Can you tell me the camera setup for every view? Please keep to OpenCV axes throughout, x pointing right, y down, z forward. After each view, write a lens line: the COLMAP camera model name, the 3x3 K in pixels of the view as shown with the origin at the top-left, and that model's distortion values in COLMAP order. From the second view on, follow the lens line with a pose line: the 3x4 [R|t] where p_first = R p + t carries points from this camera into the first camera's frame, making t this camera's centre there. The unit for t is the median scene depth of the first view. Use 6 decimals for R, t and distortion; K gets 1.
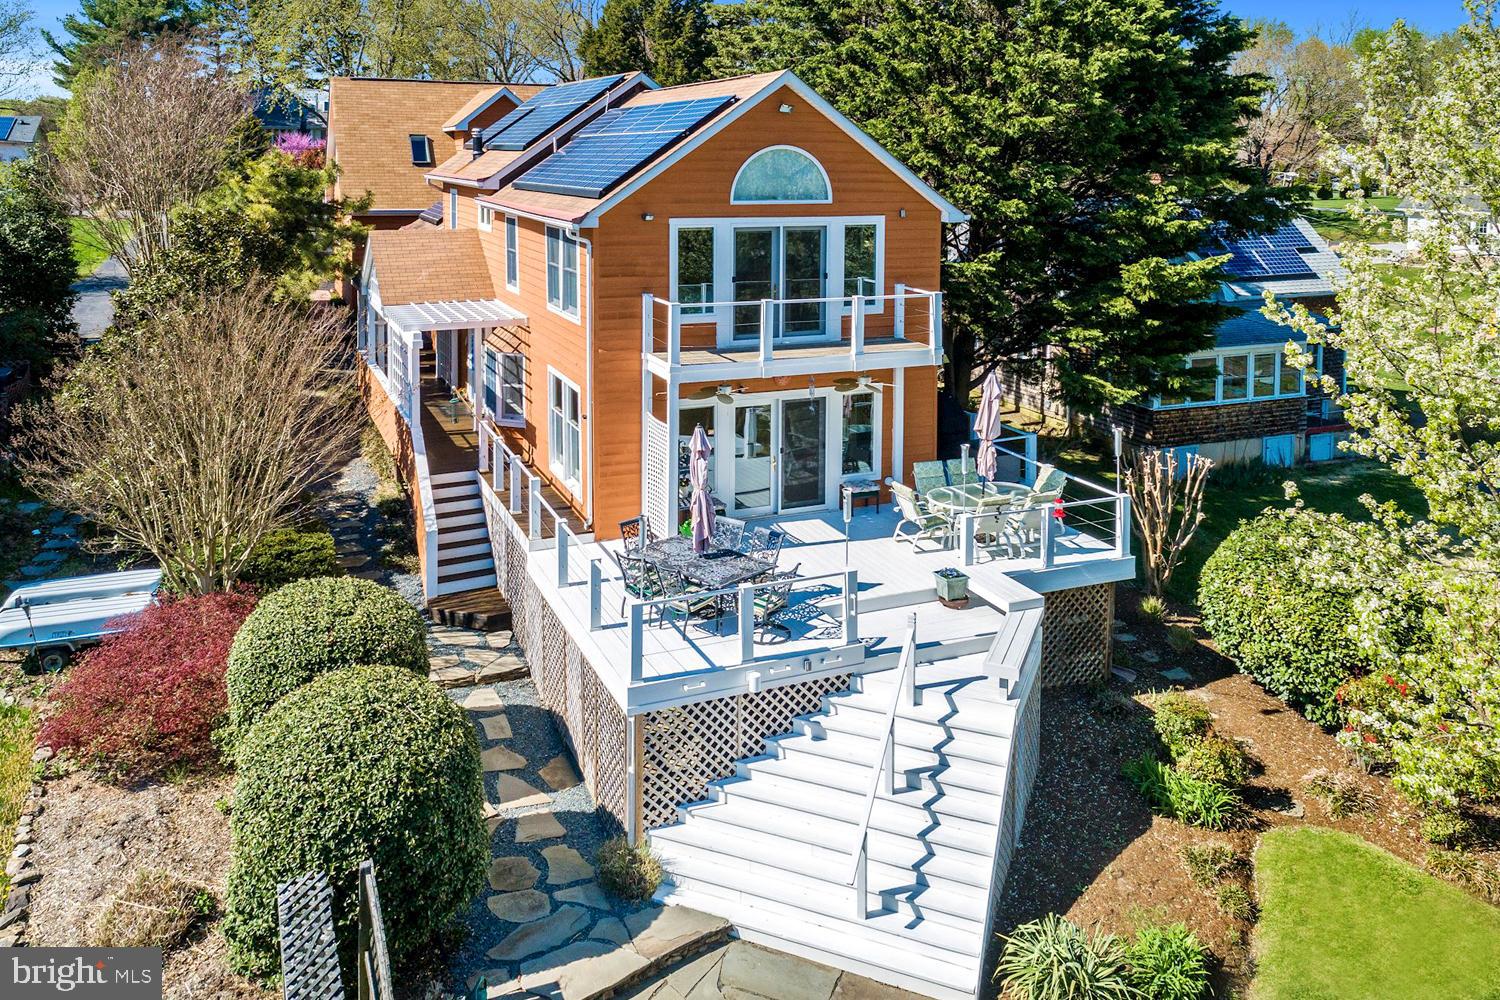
lens RADIAL K [[1189.7, 0, 752.3], [0, 1189.7, 330.7], [0, 0, 1]] dist [0.014911, 0.004805]
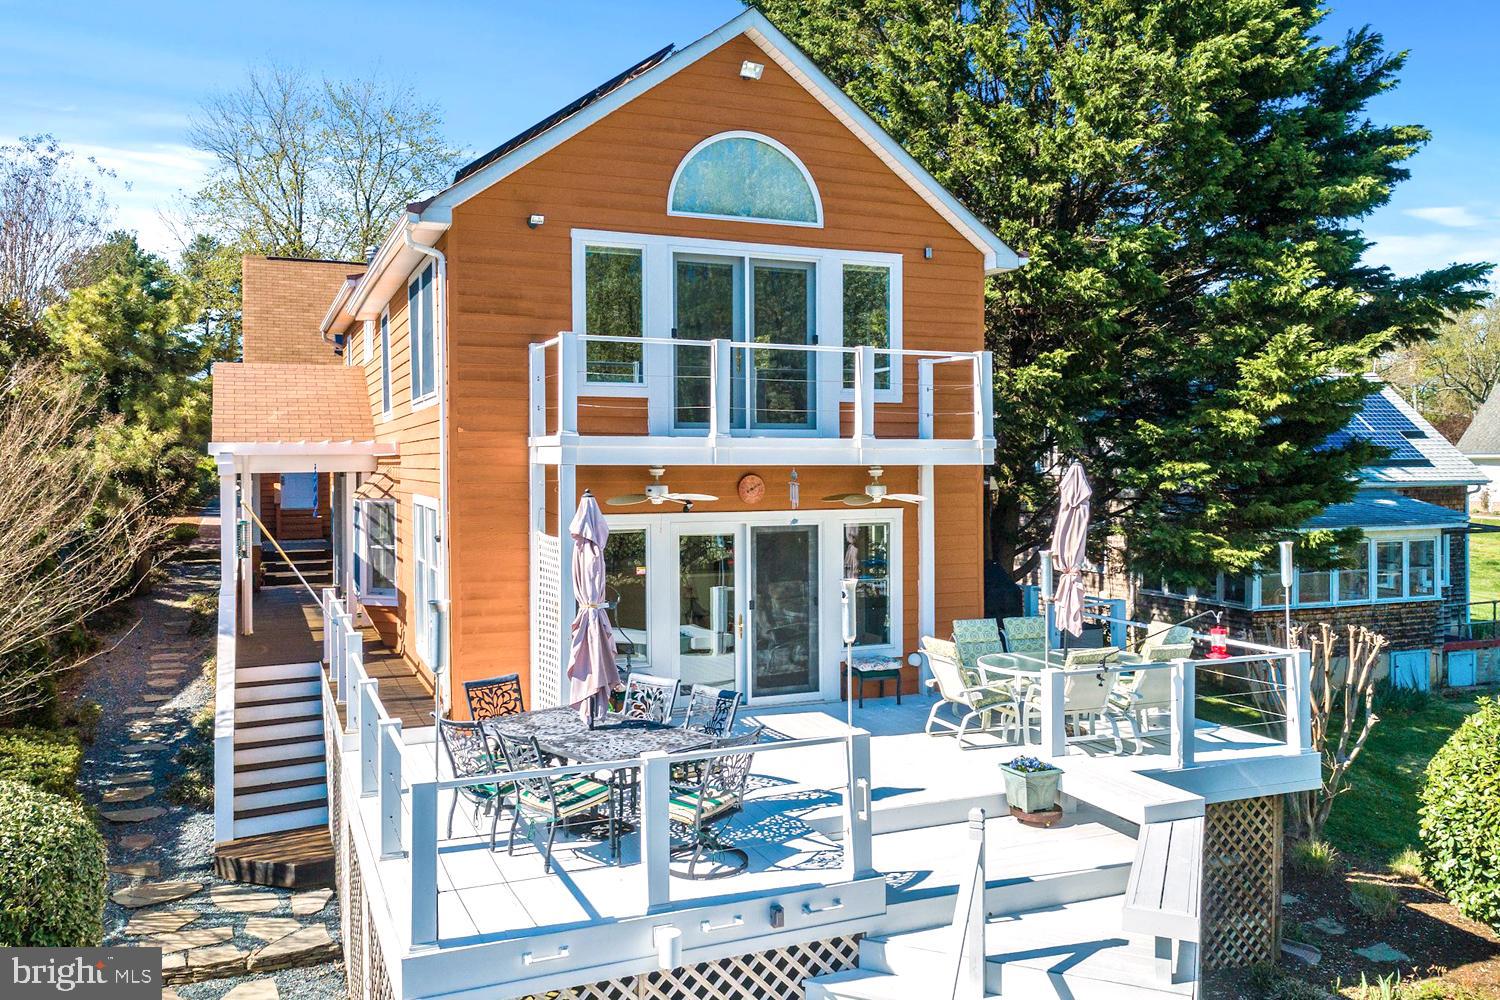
lens RADIAL K [[1238.4, 0, 750.0], [0, 1238.4, 500.0], [0, 0, 1]] dist [0.026304, 0.002437]
pose [[0.999980, -0.005629, -0.002797, 0.028939], [0.005356, 0.995979, -0.089431, 0.115756], [0.003289, 0.089414, 0.995989, 0.347030]]
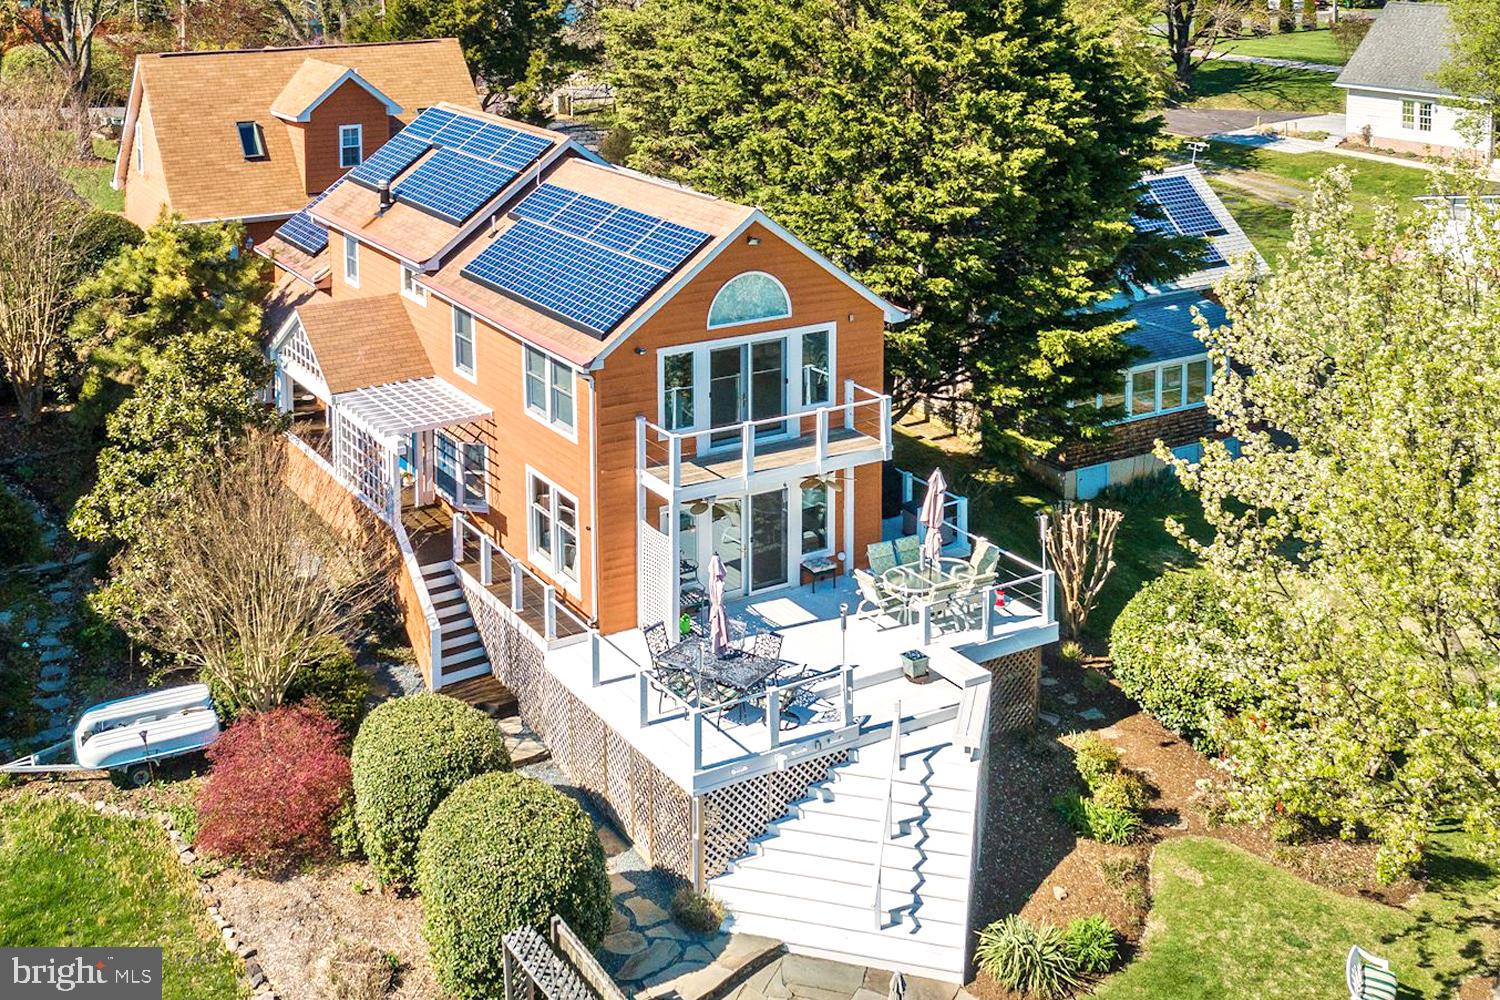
lens RADIAL K [[1620.2, 0, 753.6], [0, 1620.2, 291.4], [0, 0, 1]] dist [0.015649, -0.007328]
pose [[0.989658, -0.028950, 0.140498, -0.197025], [0.020799, 0.998033, 0.059139, -0.242305], [-0.141933, -0.055605, 0.988313, -0.535888]]
